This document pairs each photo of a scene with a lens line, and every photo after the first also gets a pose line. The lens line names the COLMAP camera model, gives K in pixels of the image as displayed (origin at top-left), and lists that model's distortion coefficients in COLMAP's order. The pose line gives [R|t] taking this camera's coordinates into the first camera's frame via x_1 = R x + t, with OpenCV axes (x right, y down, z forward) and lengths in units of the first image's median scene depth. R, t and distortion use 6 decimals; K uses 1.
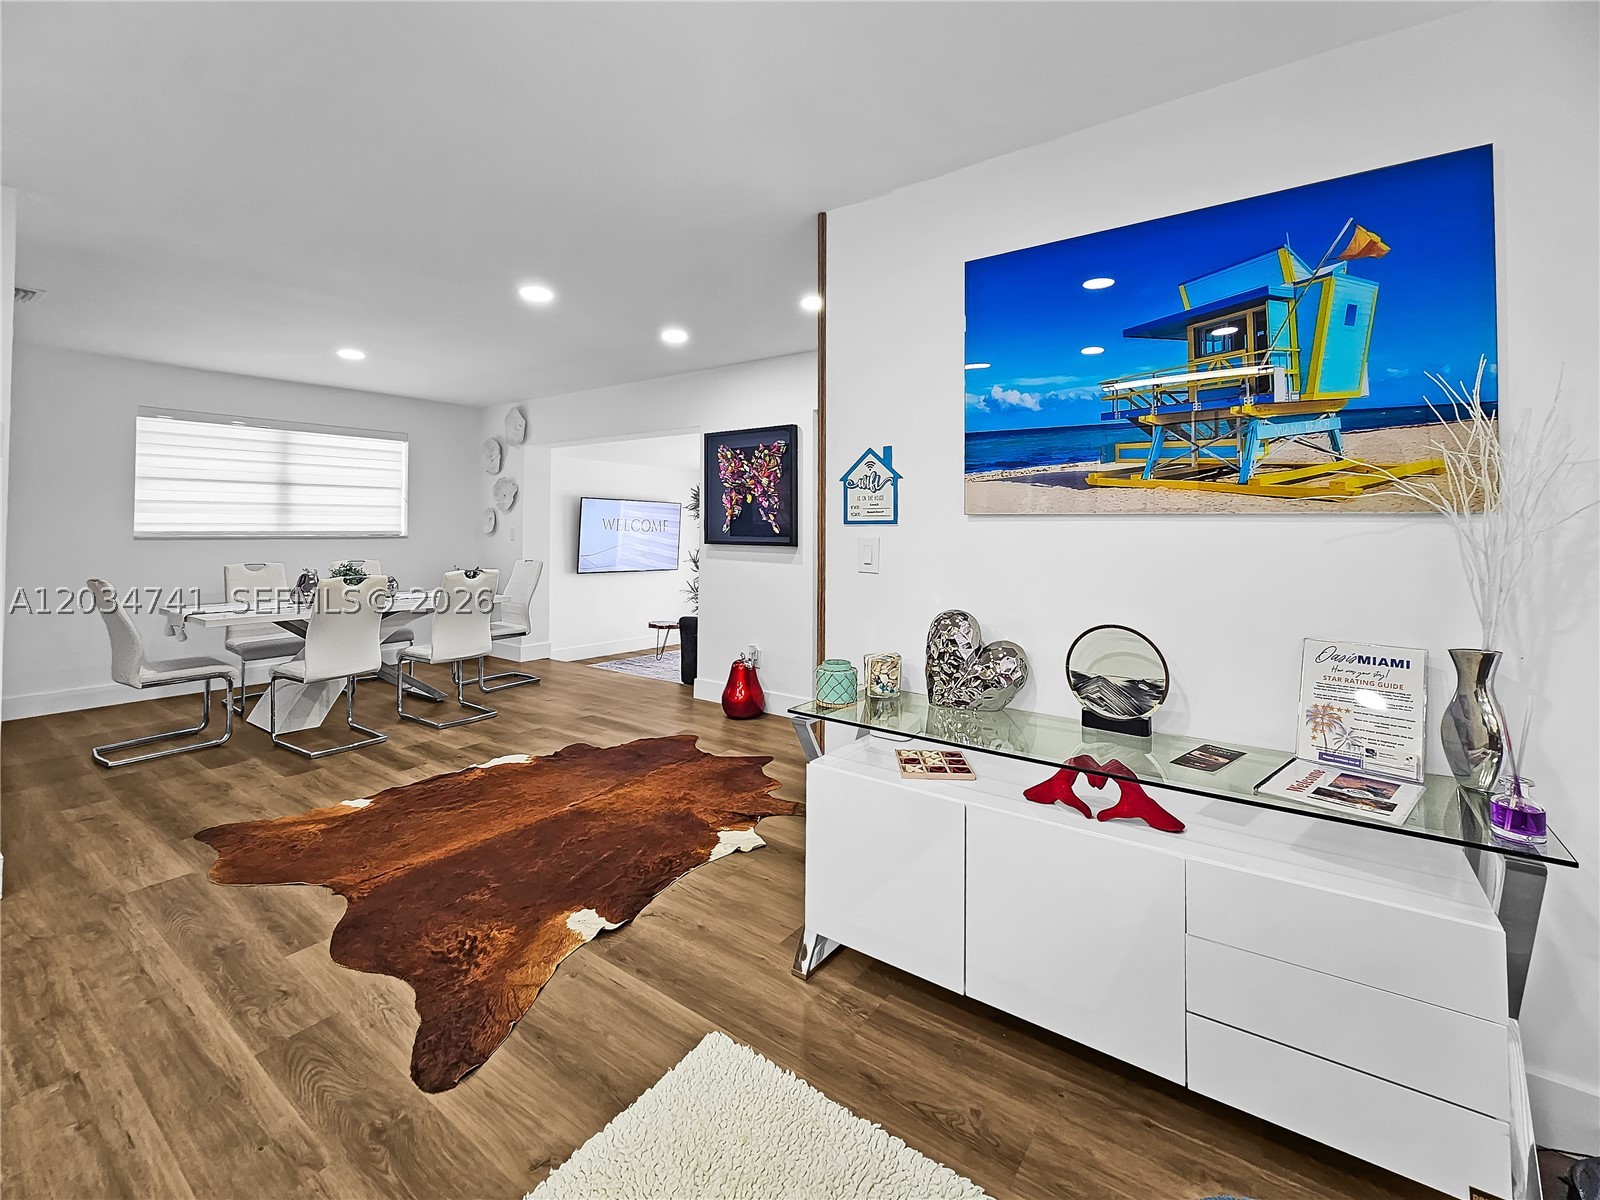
lens RADIAL K [[692.6, 0, 782.7], [0, 692.6, 501.2], [0, 0, 1]] dist [-0.003910, 0.002005]
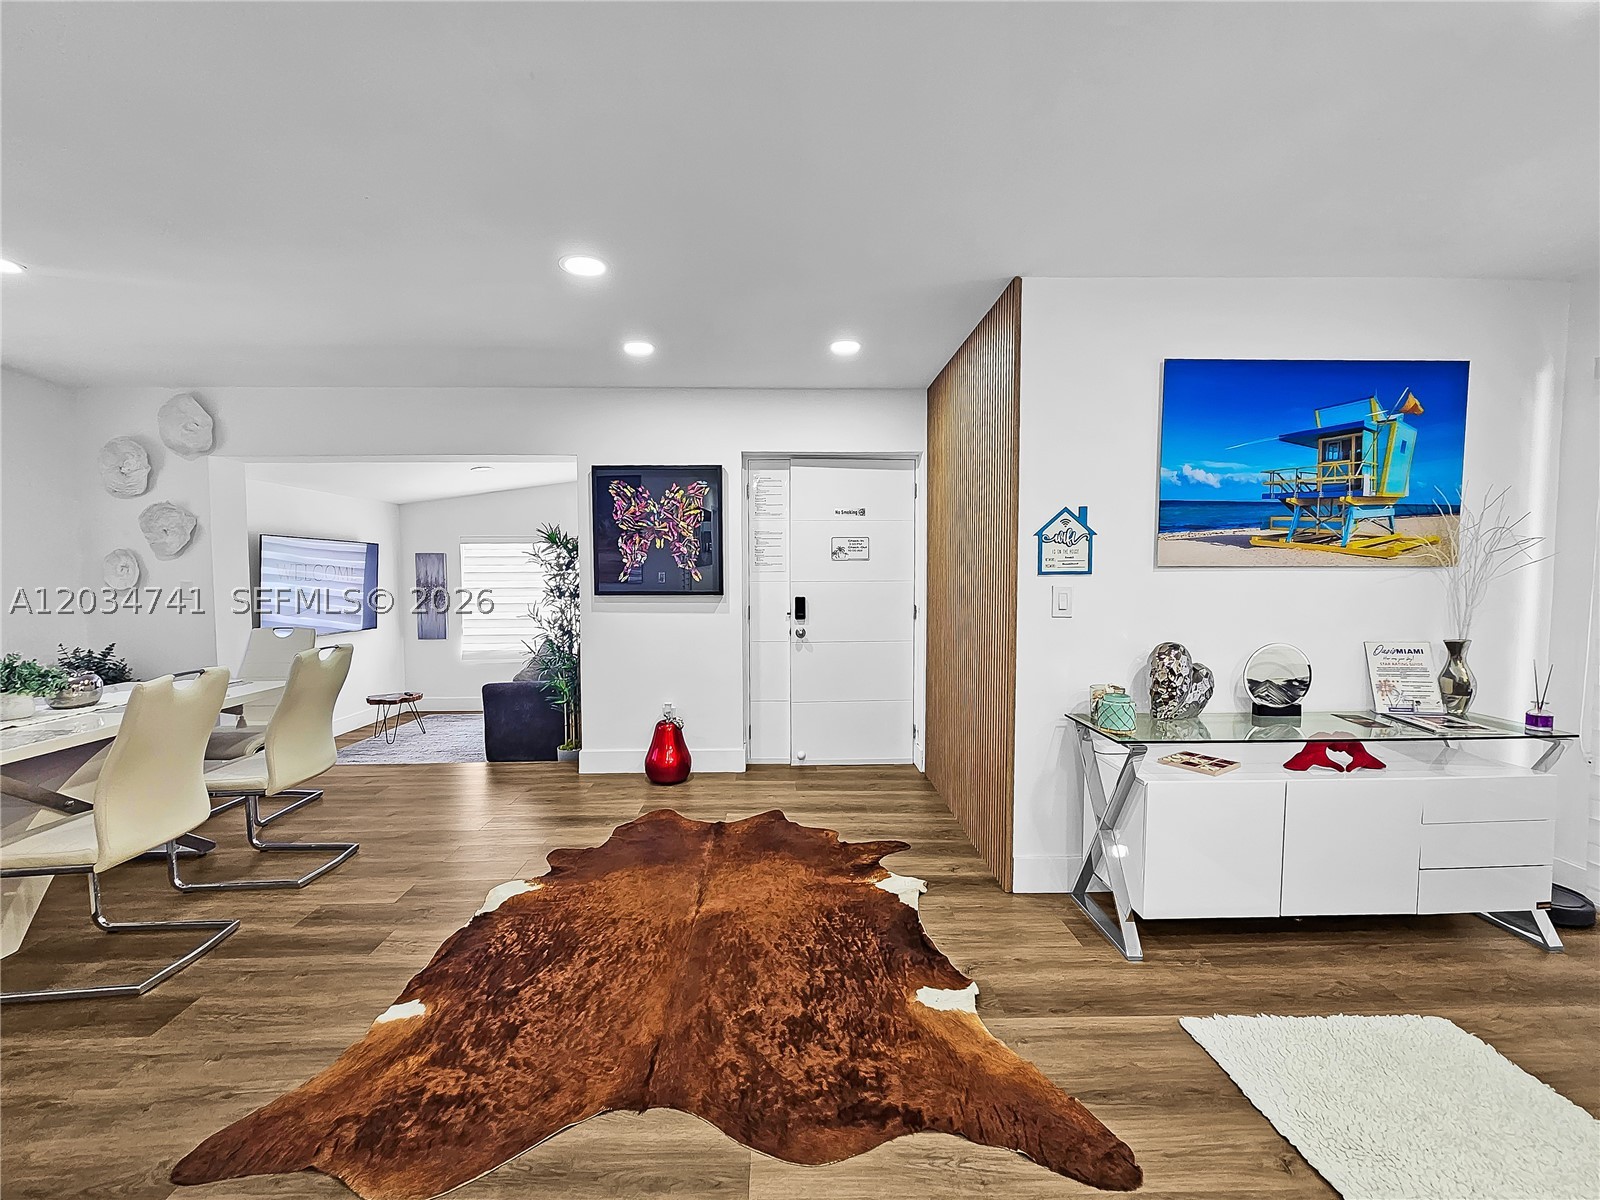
lens RADIAL K [[686.4, 0, 772.8], [0, 686.4, 595.3], [0, 0, 1]] dist [-0.004817, 0.000839]
pose [[0.794563, -0.035022, 0.606170, -1.136681], [-0.013424, 0.997078, 0.075202, -0.013434], [-0.607033, -0.067890, 0.791772, 0.483449]]
